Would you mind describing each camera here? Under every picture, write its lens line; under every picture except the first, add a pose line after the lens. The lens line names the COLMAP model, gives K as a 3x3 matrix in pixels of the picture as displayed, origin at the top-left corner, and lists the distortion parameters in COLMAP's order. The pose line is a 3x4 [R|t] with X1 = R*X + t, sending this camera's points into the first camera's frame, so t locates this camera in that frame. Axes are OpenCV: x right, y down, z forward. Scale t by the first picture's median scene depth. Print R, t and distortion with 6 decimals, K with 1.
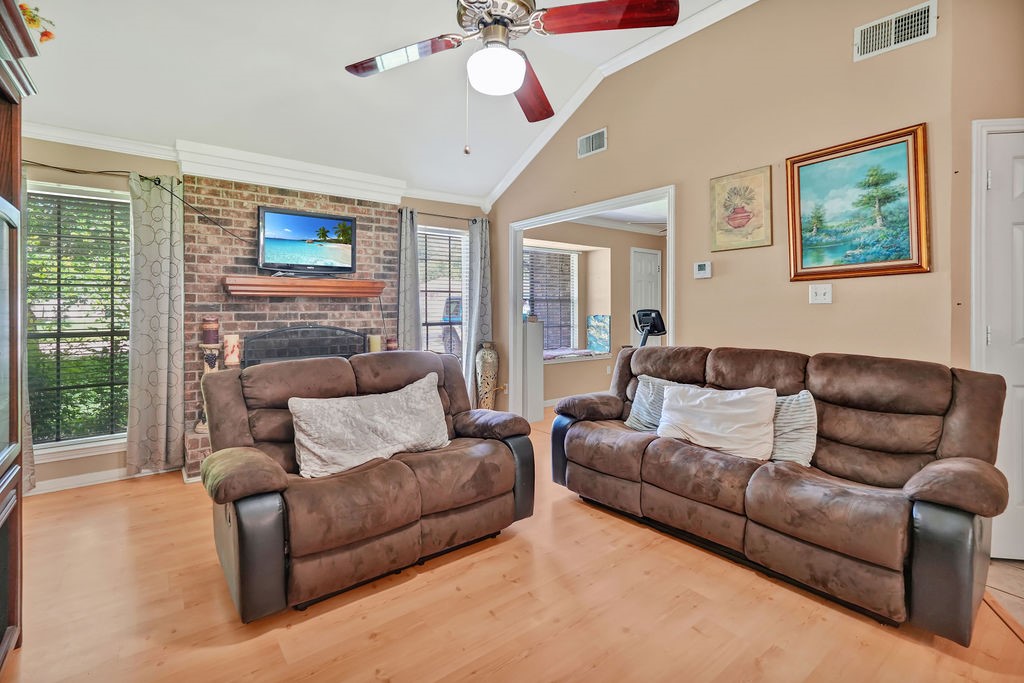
lens RADIAL K [[463.0, 0, 513.3], [0, 463.0, 307.4], [0, 0, 1]] dist [-0.000566, 0.000306]
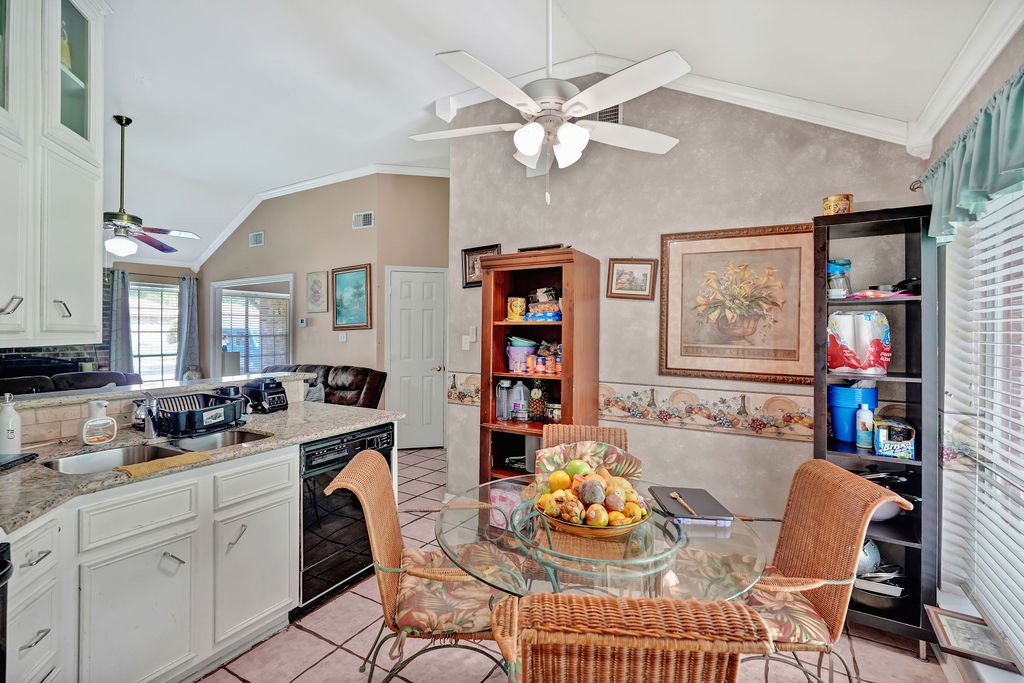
lens RADIAL K [[463.0, 0, 513.8], [0, 463.0, 336.8], [0, 0, 1]] dist [-0.000566, 0.000306]
pose [[0.931447, -0.003574, 0.363861, 0.354874], [0.000355, 0.999960, 0.008912, -0.027447], [-0.363878, -0.008172, 0.931411, -0.693736]]
